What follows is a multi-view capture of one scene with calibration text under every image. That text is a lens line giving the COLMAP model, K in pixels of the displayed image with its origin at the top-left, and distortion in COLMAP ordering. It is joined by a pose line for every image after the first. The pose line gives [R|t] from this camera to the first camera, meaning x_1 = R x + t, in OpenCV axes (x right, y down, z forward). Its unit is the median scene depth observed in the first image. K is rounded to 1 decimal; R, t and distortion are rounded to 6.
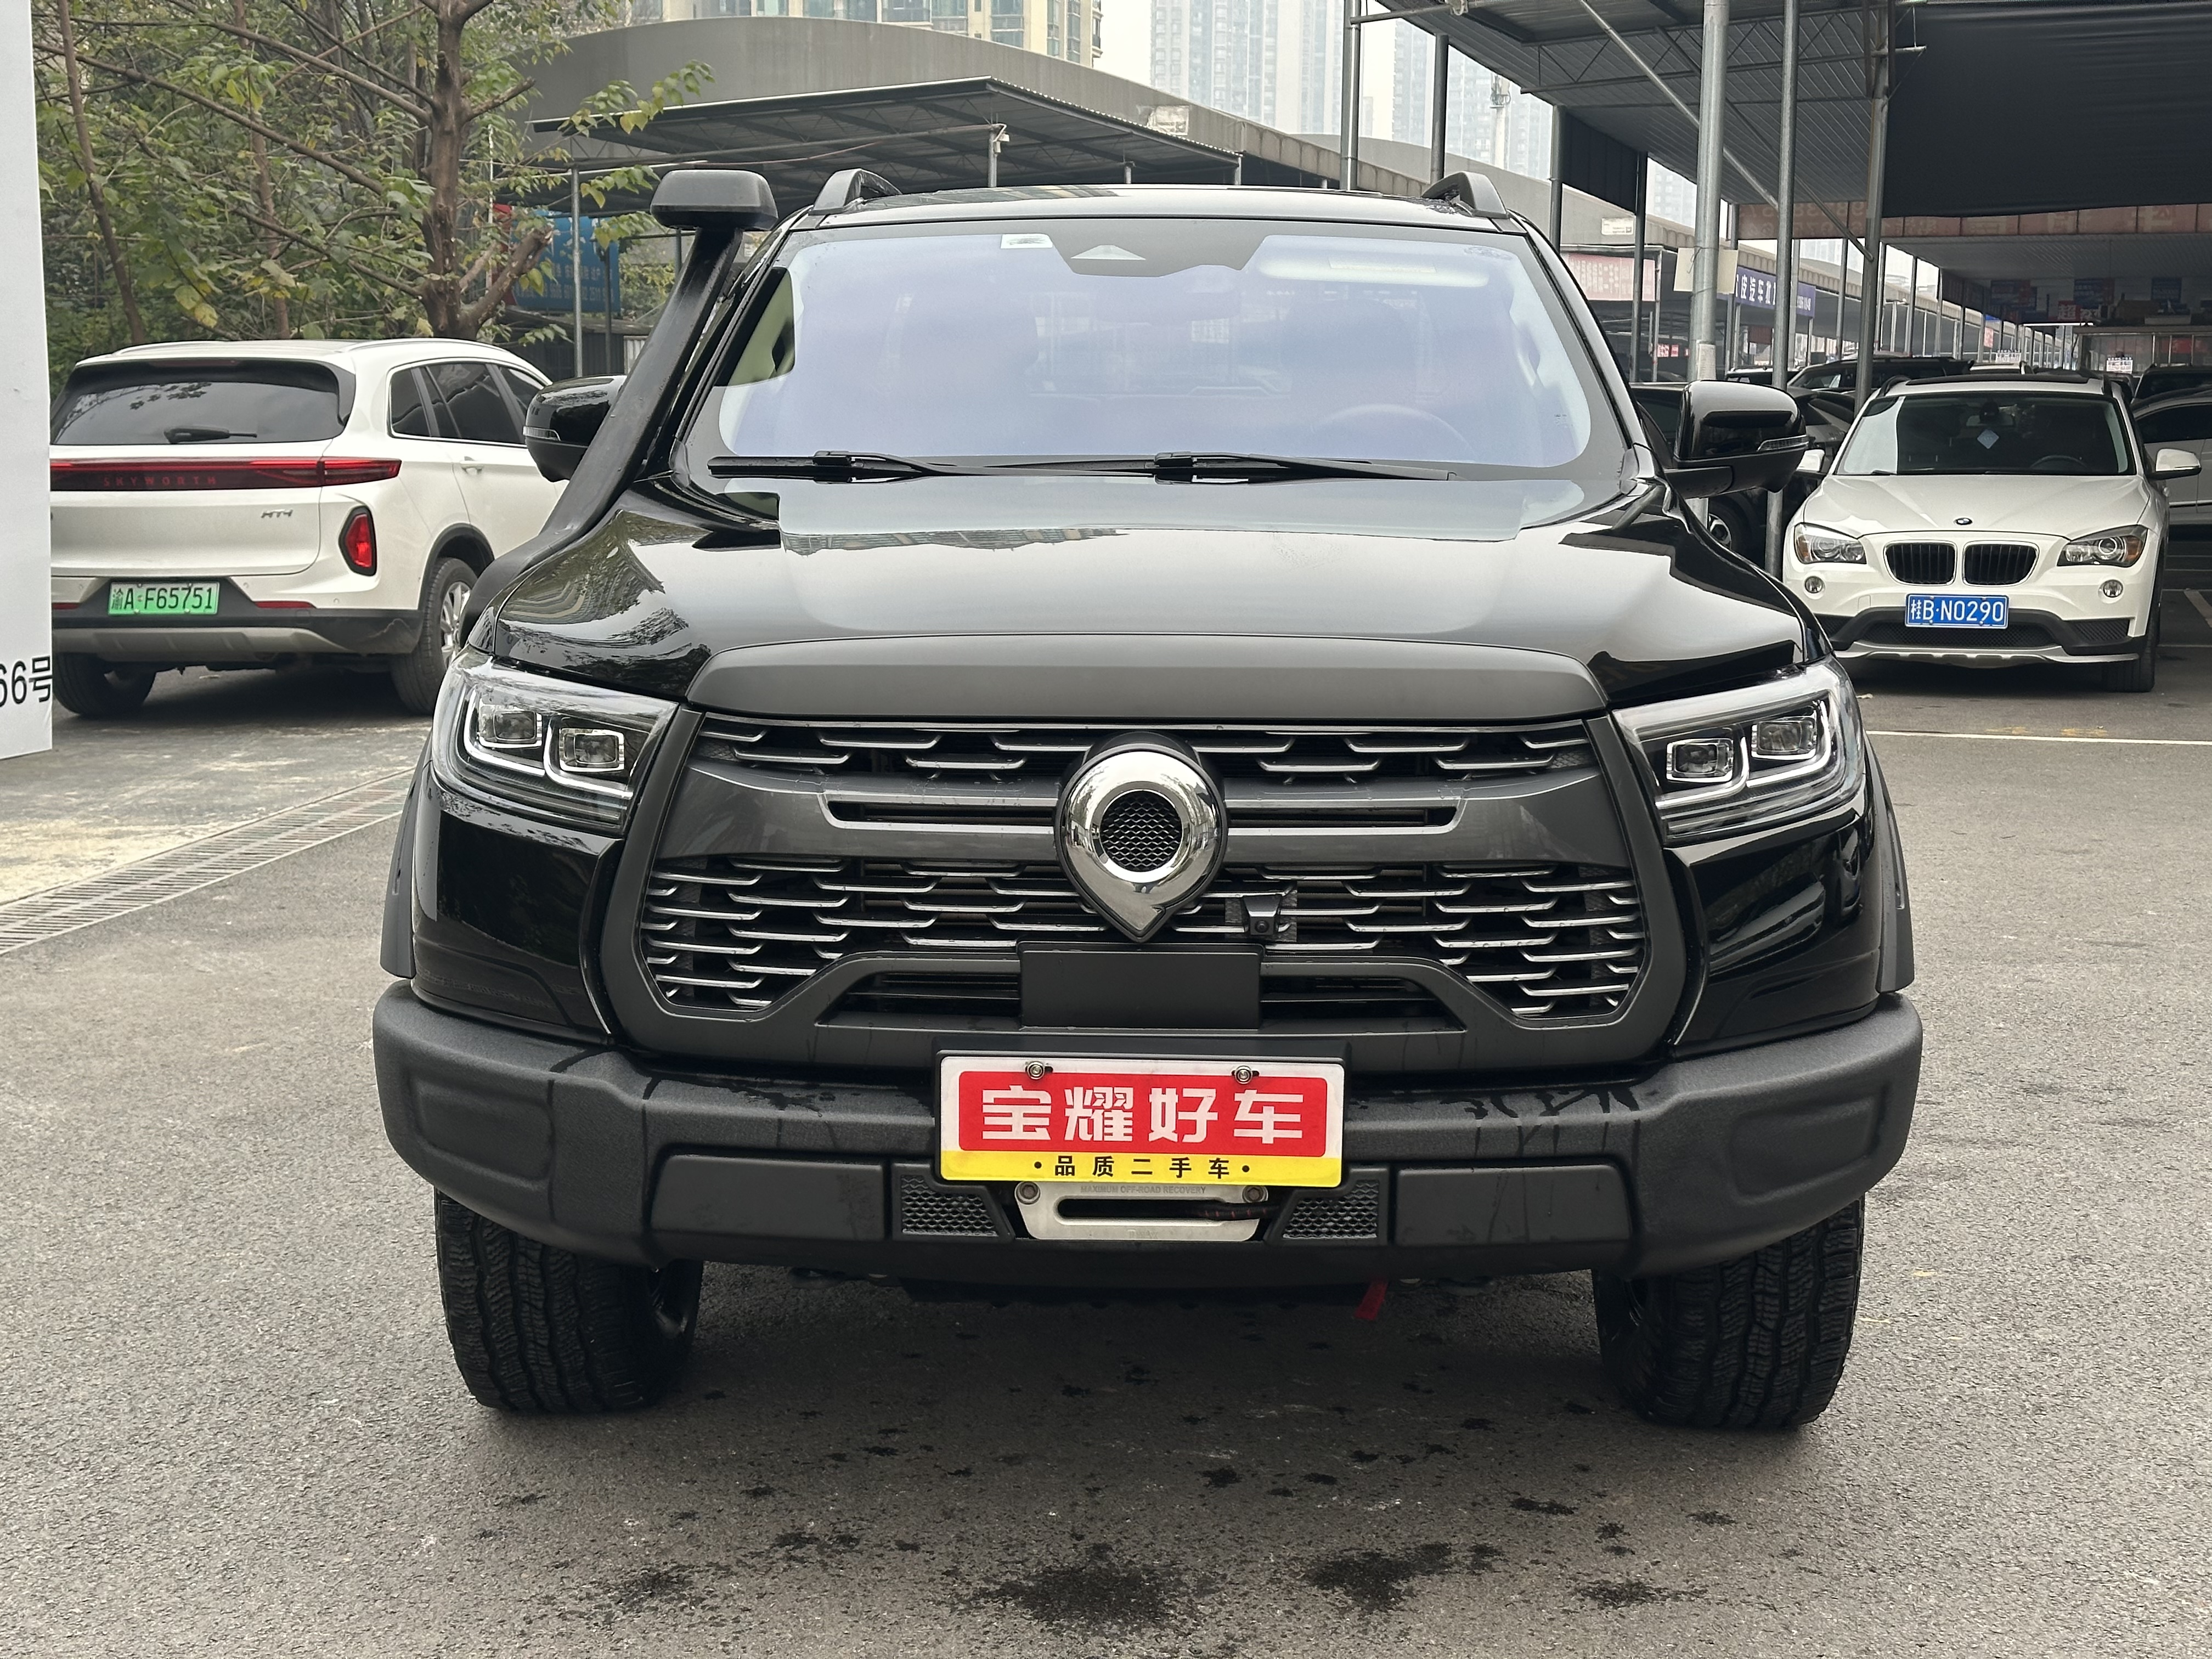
lens RADIAL K [[3103.4, 0, 1105.7], [0, 3103.4, 831.8], [0, 0, 1]] dist [0.102837, 0.000000]
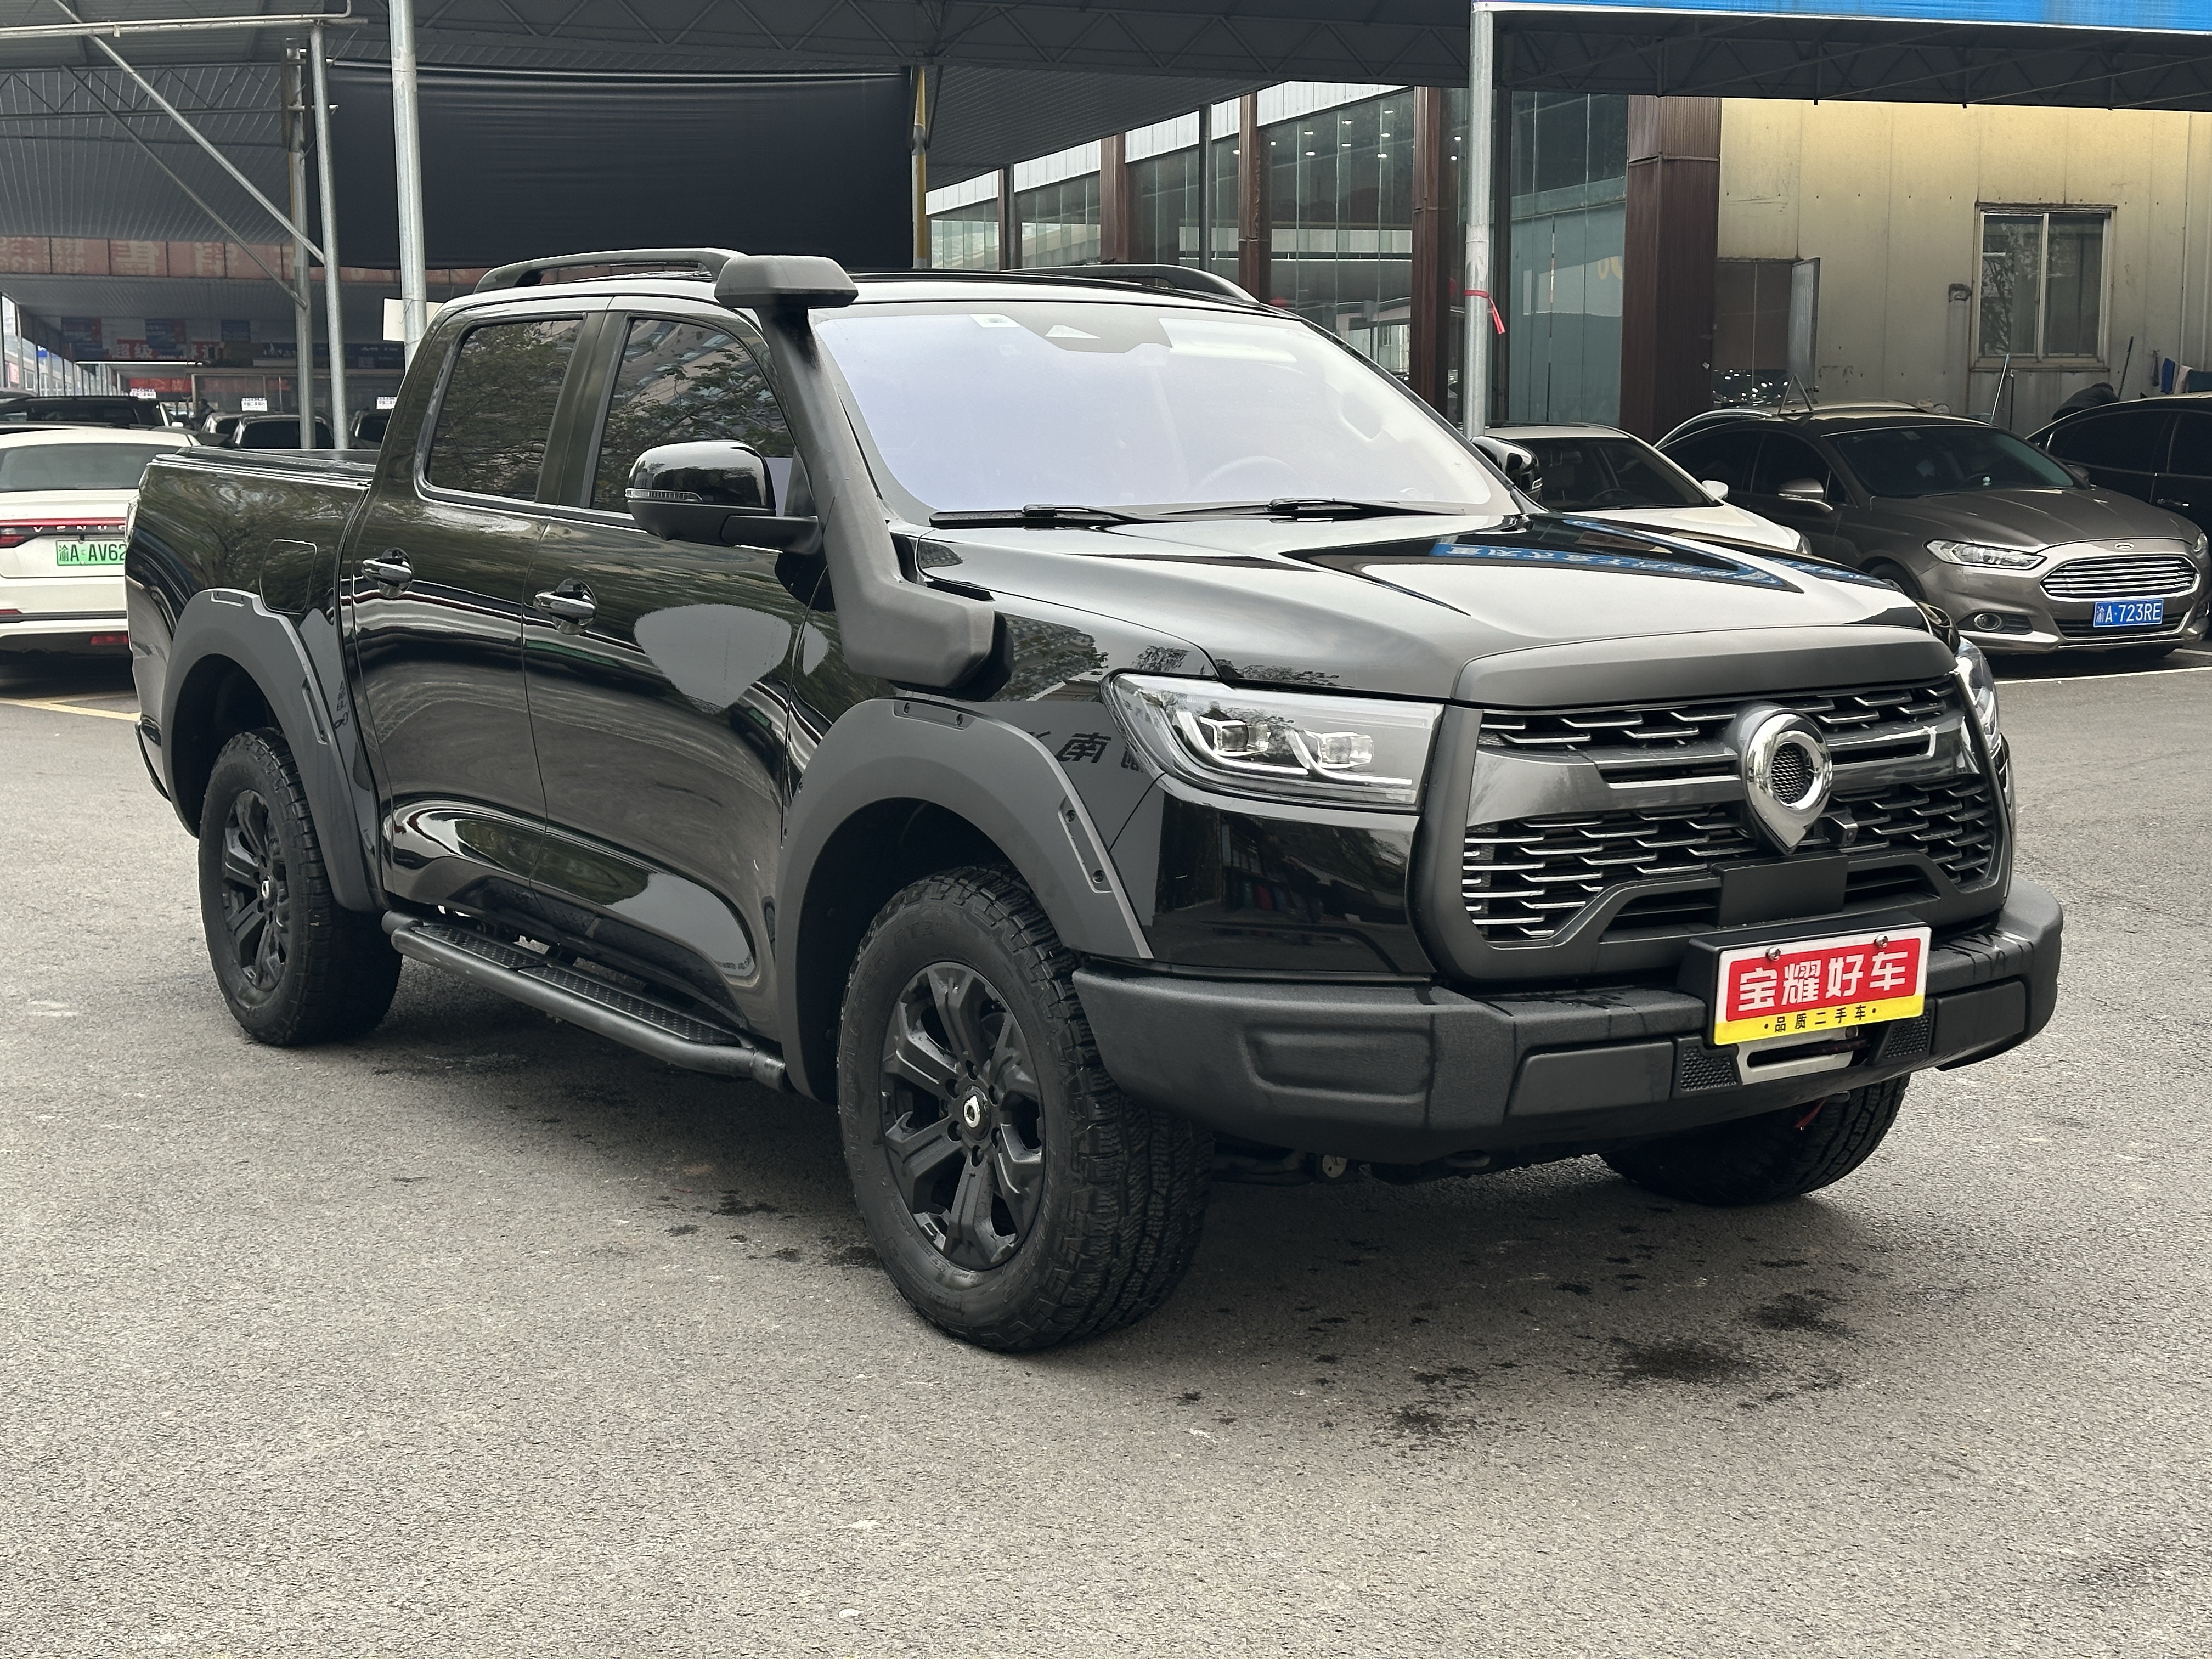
lens RADIAL K [[3103.4, 0, 1103.8], [0, 3103.4, 822.9], [0, 0, 1]] dist [0.102837, 0.000000]
pose [[0.811862, -0.082881, 0.577937, -1.014415], [0.091150, 0.995728, 0.014752, -0.025758], [-0.576690, 0.040703, 0.815948, 0.061937]]
